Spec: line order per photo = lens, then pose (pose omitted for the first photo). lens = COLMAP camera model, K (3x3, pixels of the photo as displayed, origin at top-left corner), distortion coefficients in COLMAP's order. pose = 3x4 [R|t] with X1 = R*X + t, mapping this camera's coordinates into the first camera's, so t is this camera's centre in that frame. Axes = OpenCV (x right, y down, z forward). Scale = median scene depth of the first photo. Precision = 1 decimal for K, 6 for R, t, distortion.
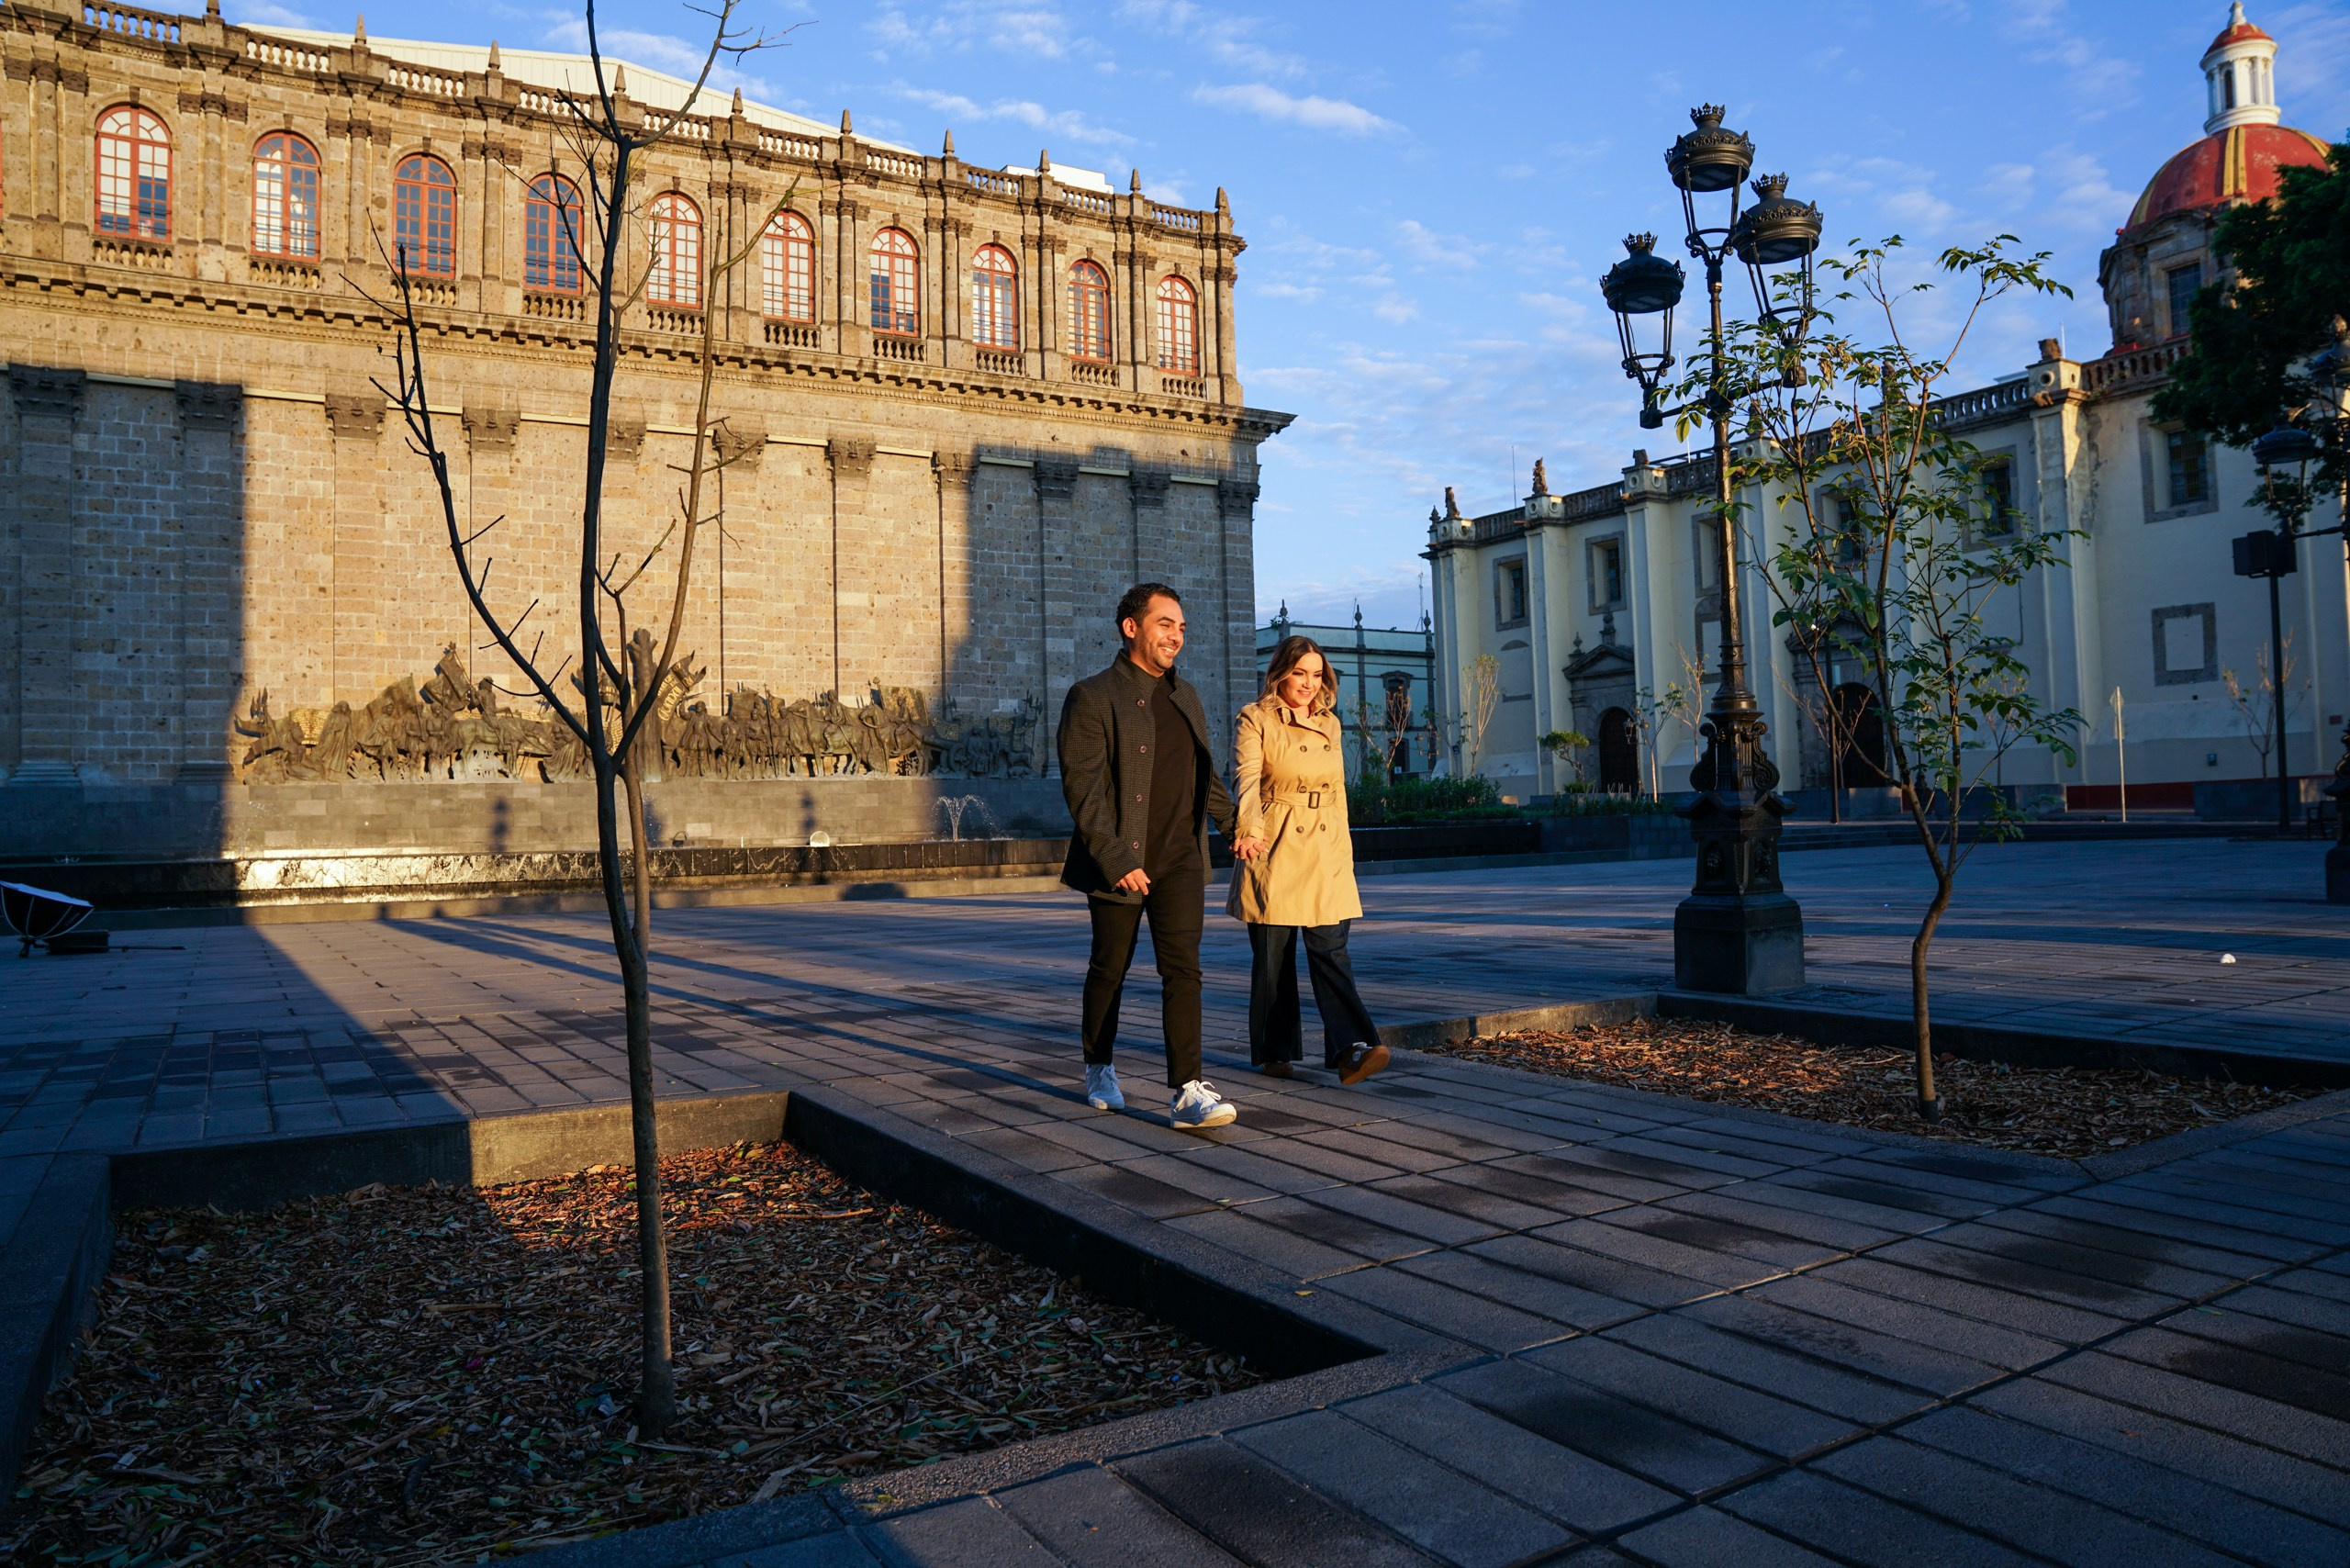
lens RADIAL K [[1638.6, 0, 1175.0], [0, 1638.6, 784.0], [0, 0, 1]] dist [-0.164160, 0.126811]
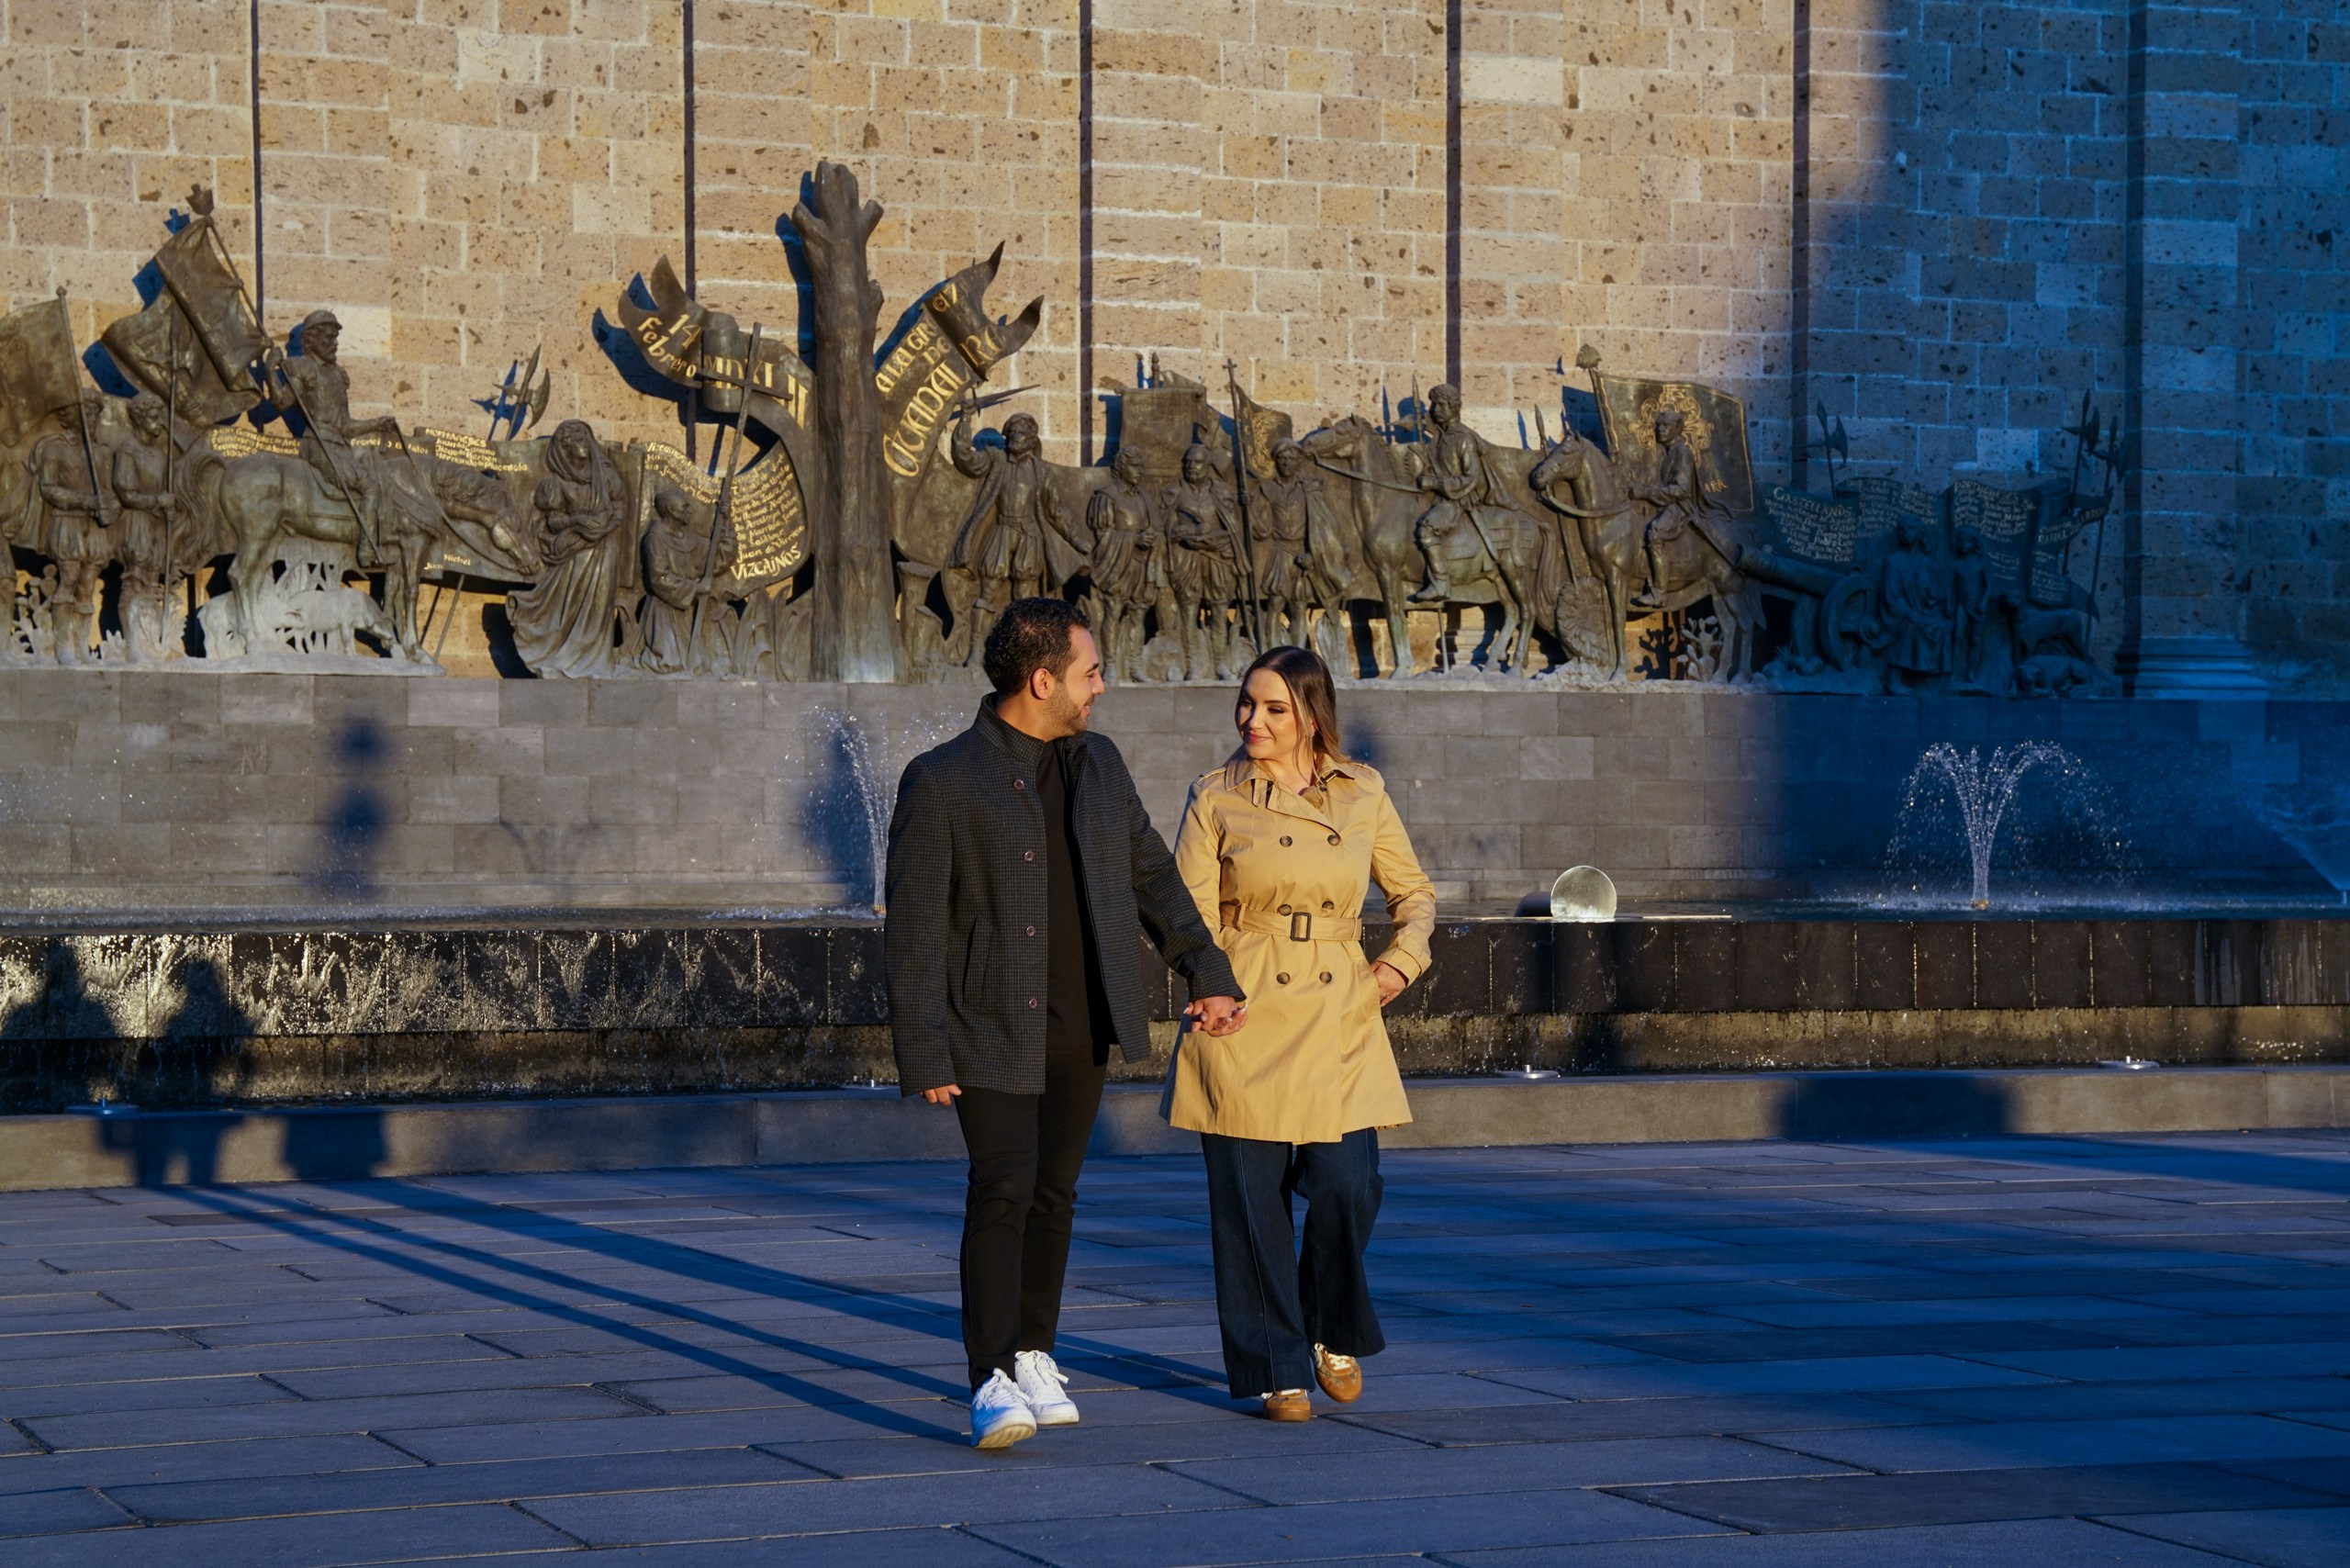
lens RADIAL K [[4454.8, 0, 1175.0], [0, 4454.8, 784.0], [0, 0, 1]] dist [0.233234, 0.773100]
pose [[0.984710, 0.020669, -0.172972, -0.120805], [-0.019009, 0.999756, 0.011251, 0.006825], [0.173162, -0.007791, 0.984862, 0.192900]]
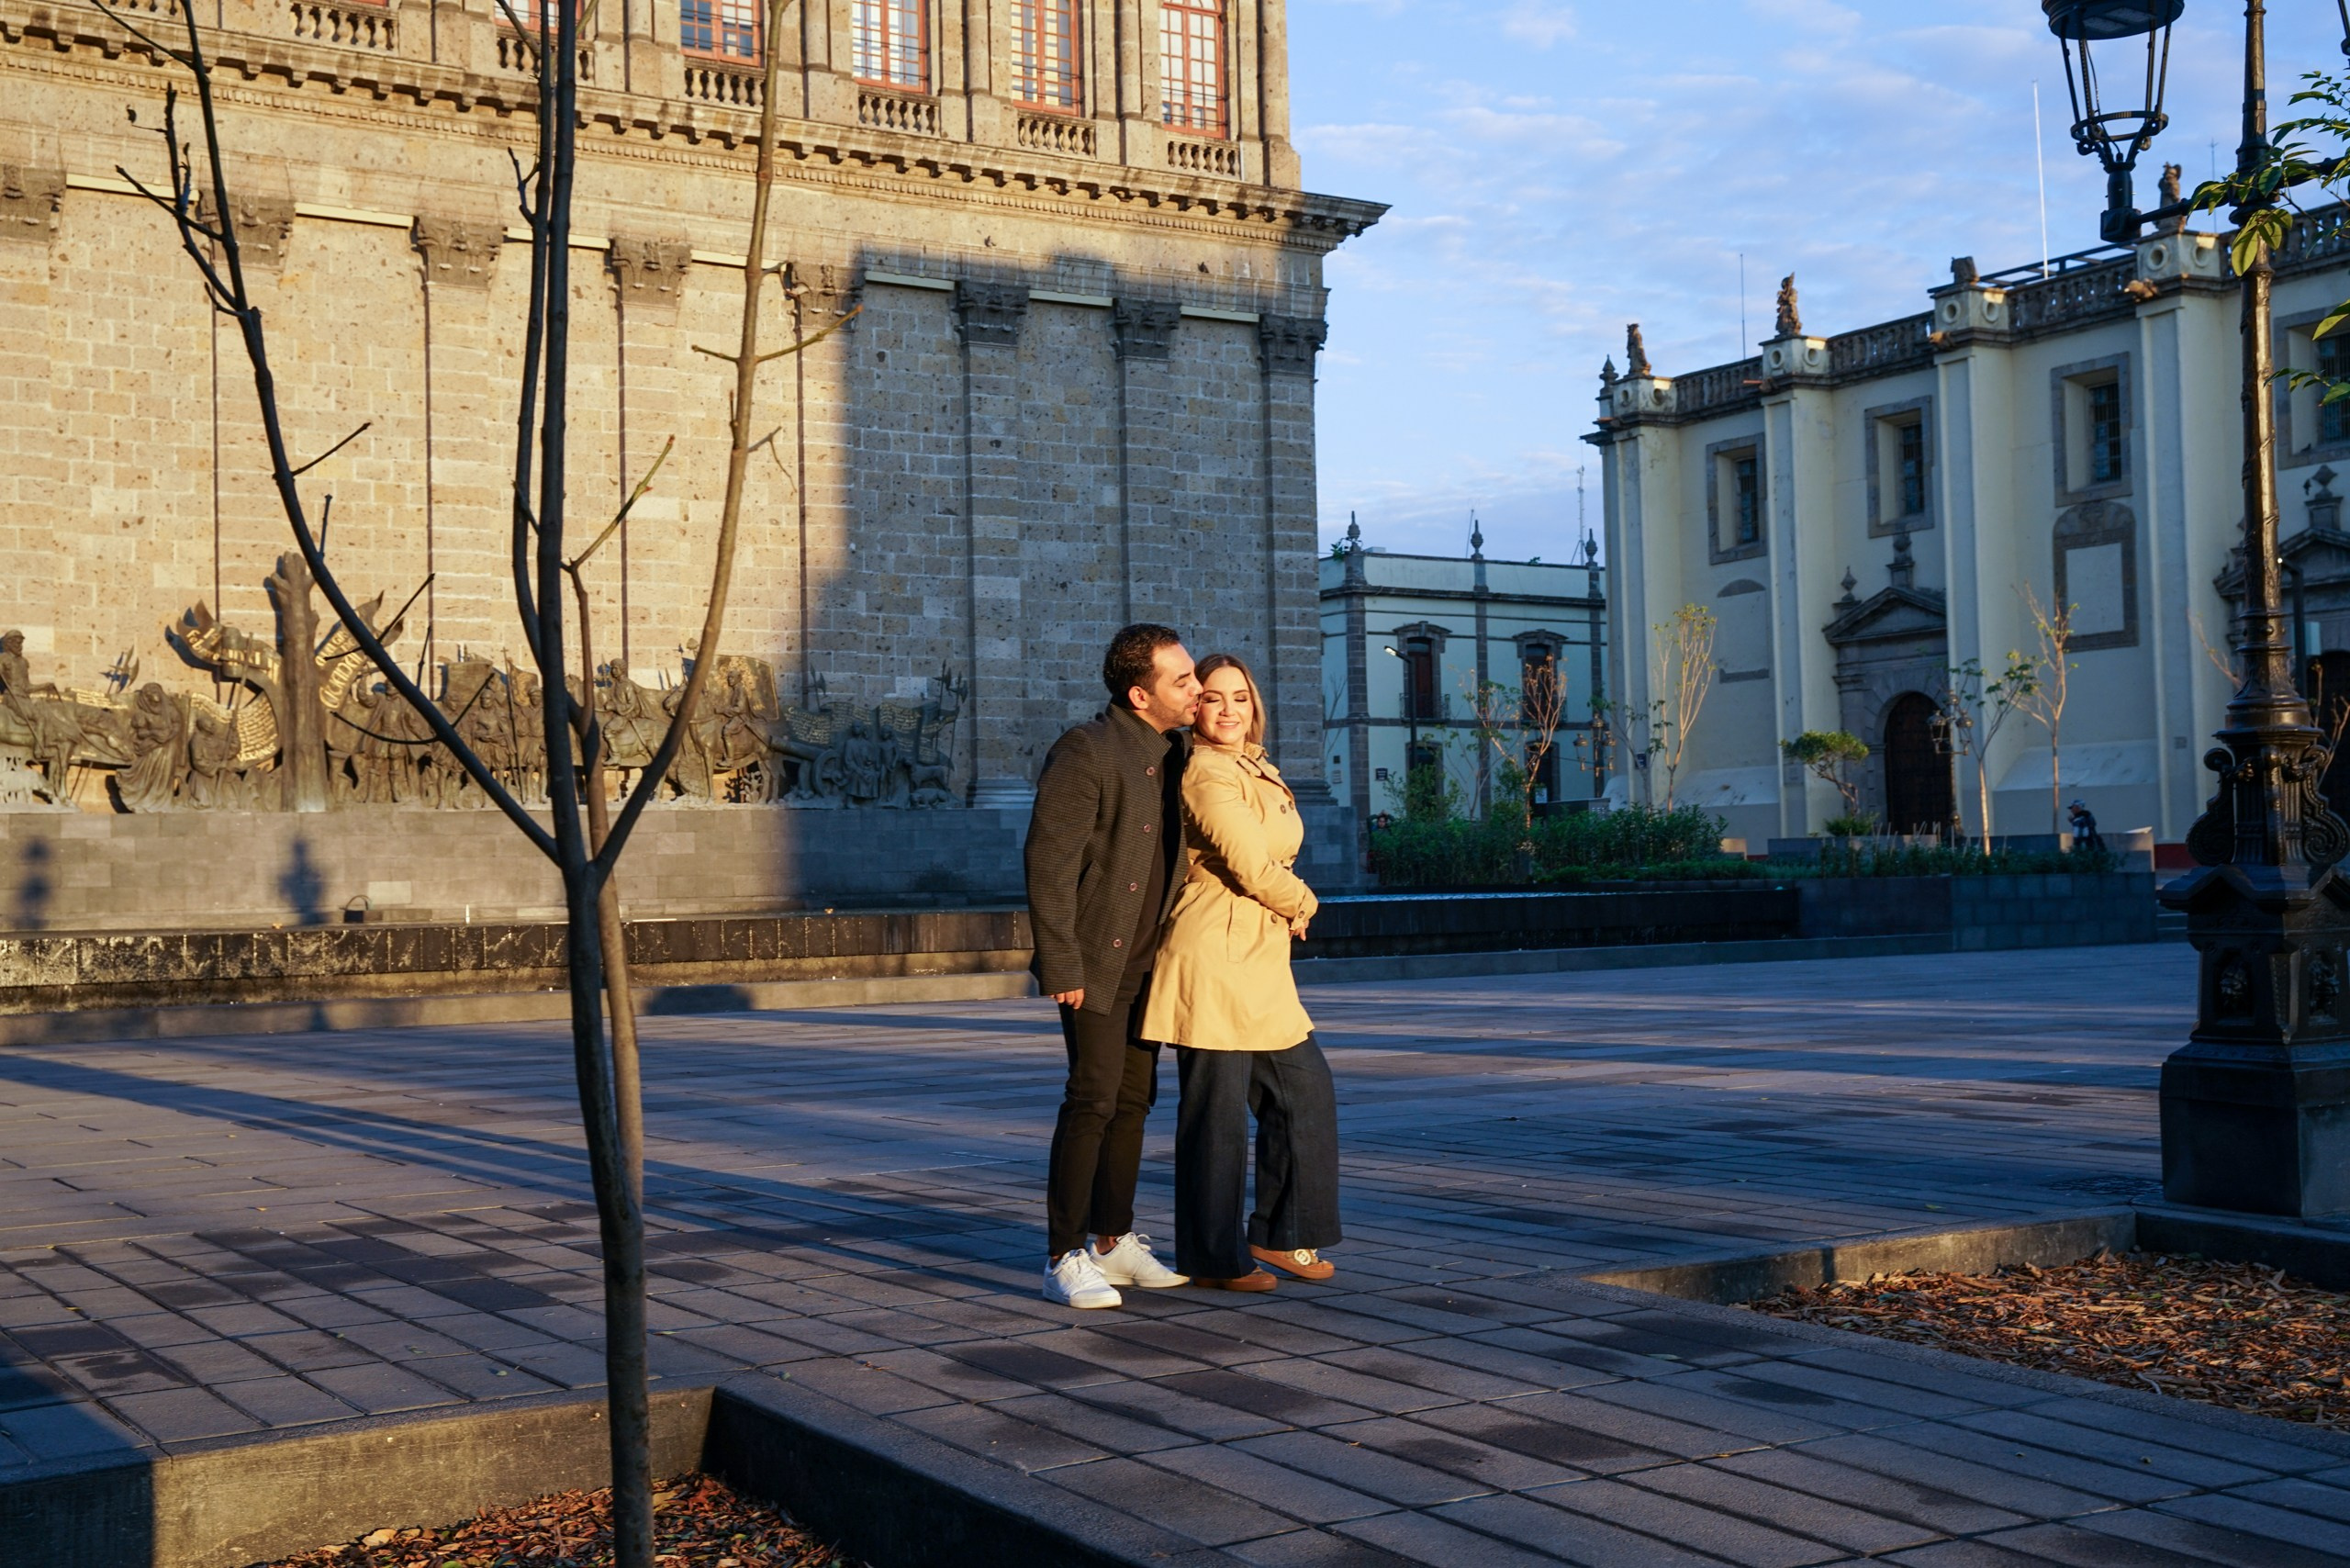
lens RADIAL K [[2704.3, 0, 1175.0], [0, 2704.3, 784.0], [0, 0, 1]] dist [-0.019735, 0.324221]
pose [[0.999969, 0.005128, 0.005974, -0.011717], [-0.005066, 0.999933, -0.010423, -0.002667], [-0.006027, 0.010393, 0.999928, 0.003115]]
